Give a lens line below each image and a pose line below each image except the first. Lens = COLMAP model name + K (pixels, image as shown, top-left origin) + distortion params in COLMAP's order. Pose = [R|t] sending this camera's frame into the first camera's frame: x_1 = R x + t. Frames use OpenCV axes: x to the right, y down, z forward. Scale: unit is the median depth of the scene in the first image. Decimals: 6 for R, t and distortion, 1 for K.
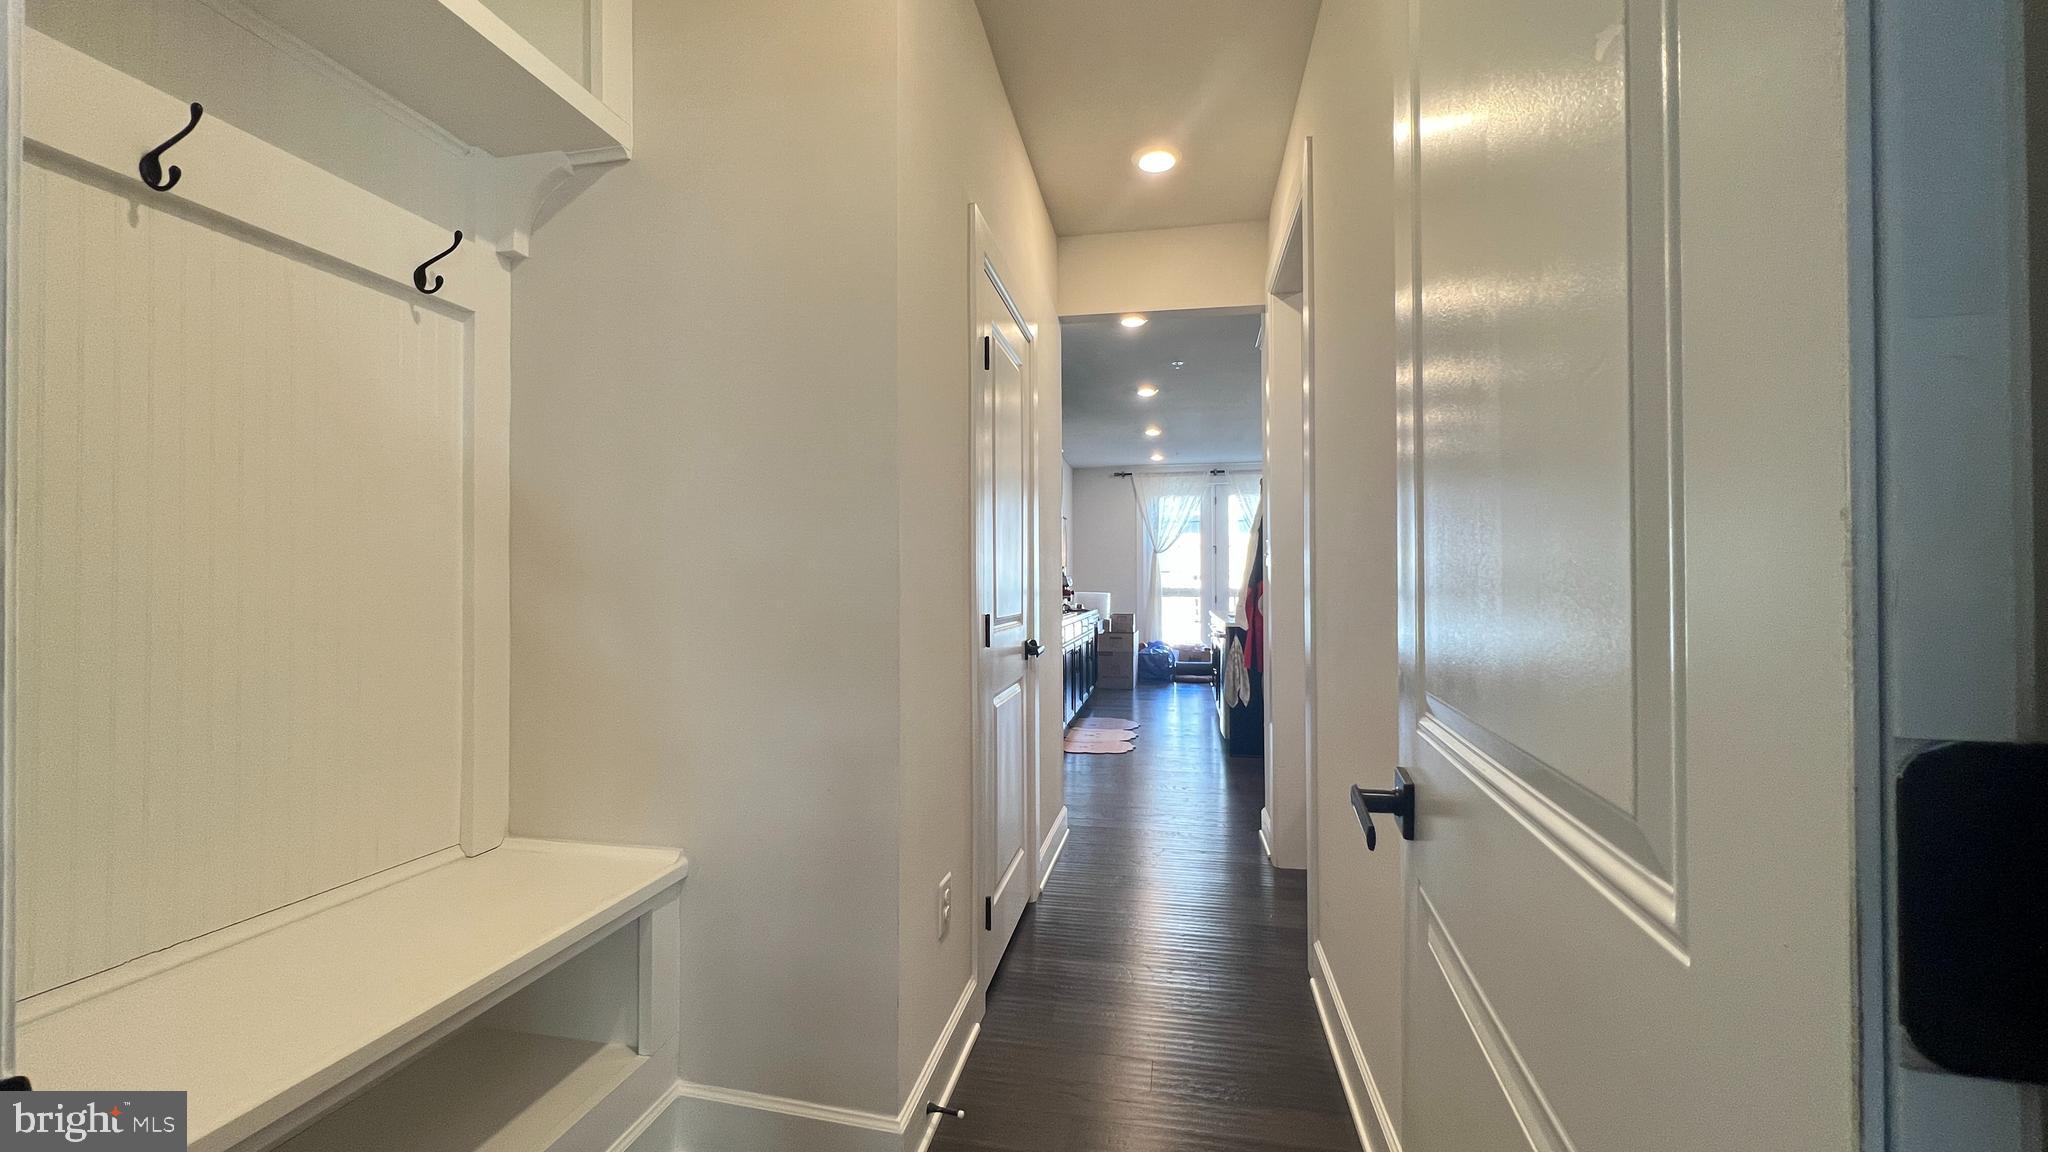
lens RADIAL K [[828.8, 0, 1024.0], [0, 828.8, 576.0], [0, 0, 1]] dist [0.000618, 0.000143]
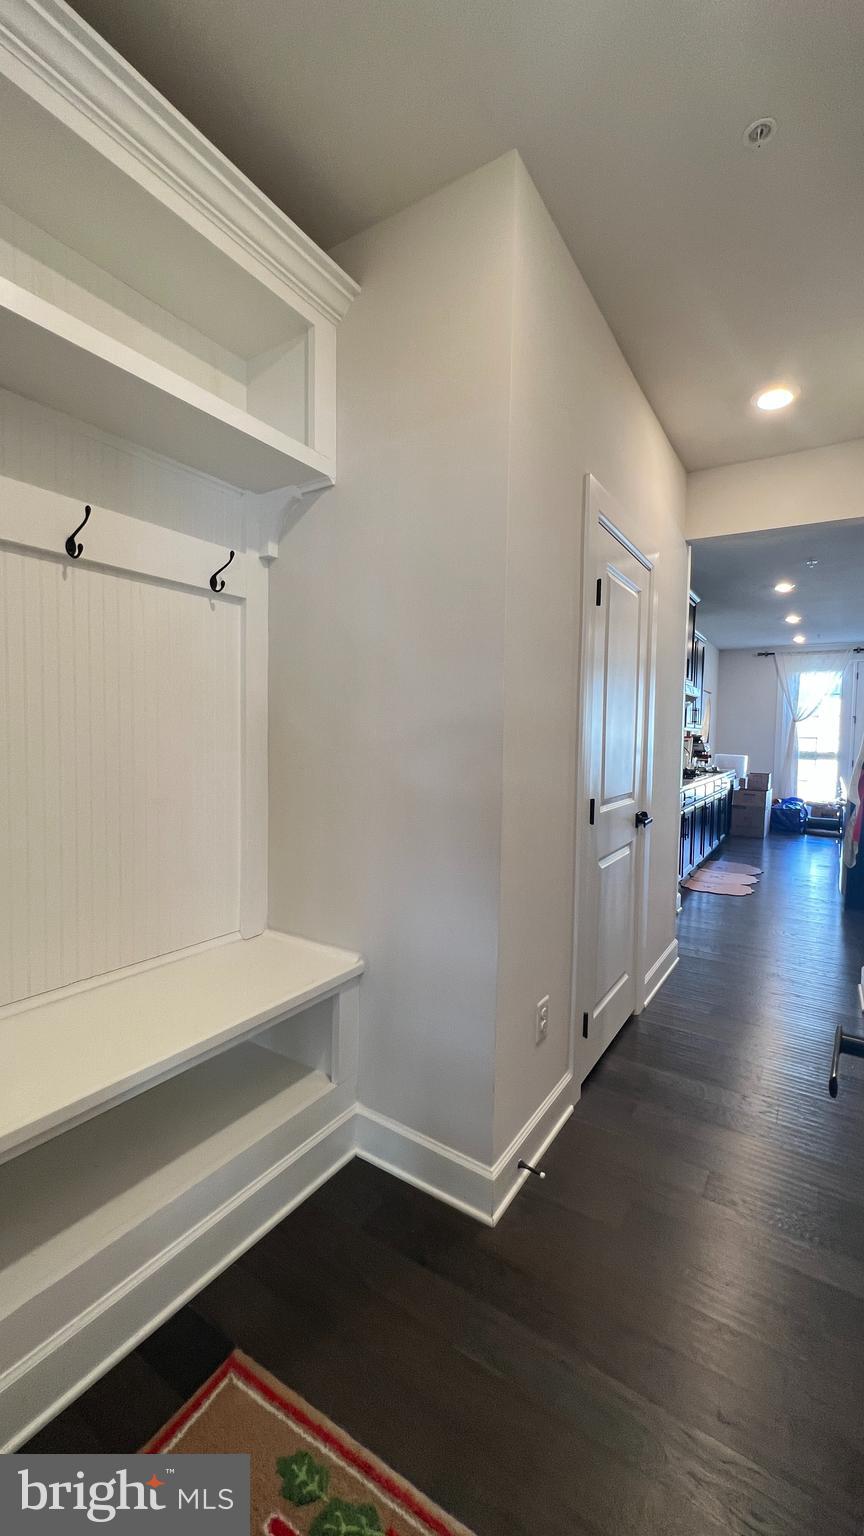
lens RADIAL K [[622.0, 0, 432.0], [0, 622.0, 768.0], [0, 0, 1]] dist [-0.002919, -0.000108]
pose [[0.929220, 0.038993, -0.367463, 0.085096], [-0.017817, 0.997988, 0.060845, -0.061122], [0.369096, -0.049991, 0.928046, 0.019982]]
